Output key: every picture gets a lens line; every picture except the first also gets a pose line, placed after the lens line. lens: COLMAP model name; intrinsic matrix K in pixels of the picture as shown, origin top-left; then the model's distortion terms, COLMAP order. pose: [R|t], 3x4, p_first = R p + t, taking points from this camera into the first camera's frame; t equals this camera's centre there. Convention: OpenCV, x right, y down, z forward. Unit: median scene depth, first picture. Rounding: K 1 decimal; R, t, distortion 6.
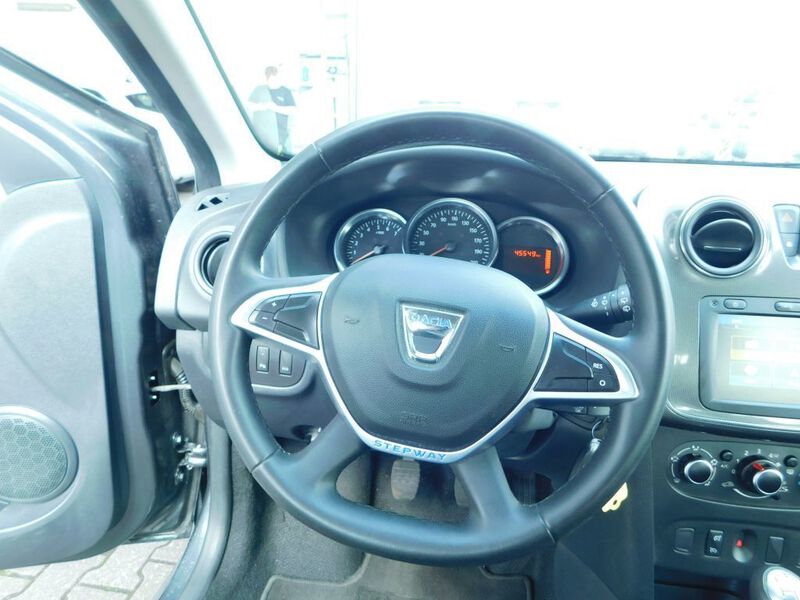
lens RADIAL K [[539.9, 0, 400.1], [0, 539.9, 298.2], [0, 0, 1]] dist [-0.031964, -0.000056]
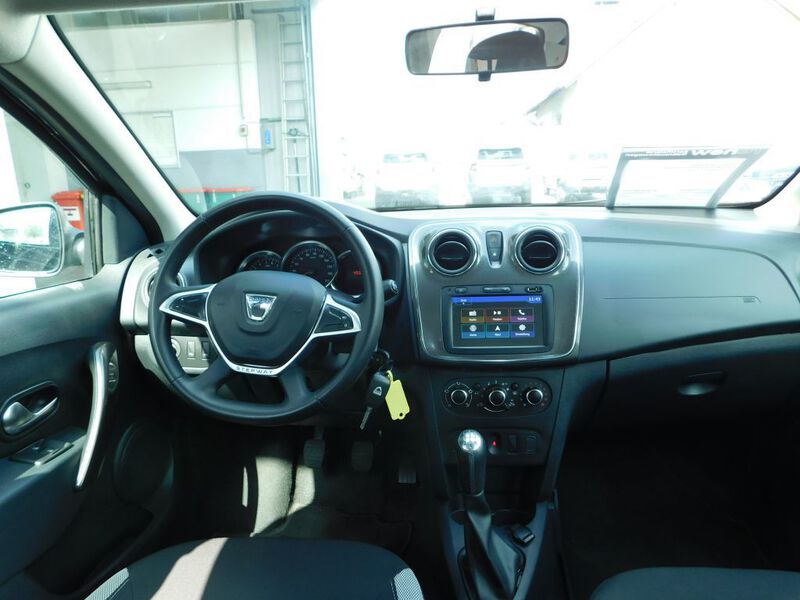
lens RADIAL K [[568.6, 0, 400.9], [0, 568.6, 301.2], [0, 0, 1]] dist [-0.044716, 0.007194]
pose [[0.997694, -0.061585, 0.028519, 0.356454], [0.064001, 0.993567, -0.093427, 0.188645], [-0.022582, 0.095037, 0.995218, -0.741712]]
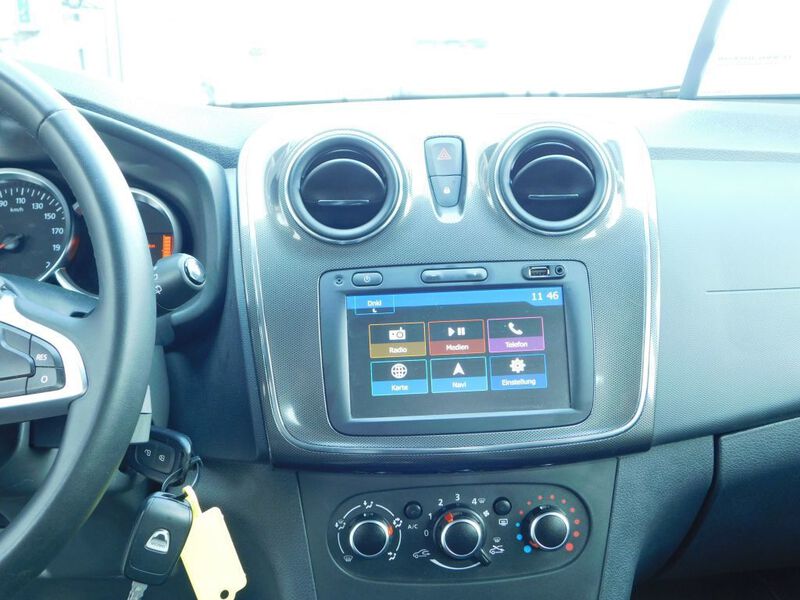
lens RADIAL K [[985.0, 0, 405.5], [0, 985.0, 301.1], [0, 0, 1]] dist [-0.030237, 0.000000]
pose [[0.985596, -0.084870, 0.146281, 0.453306], [0.098890, 0.990893, -0.091390, 0.150354], [-0.137192, 0.104539, 0.985013, -0.247224]]
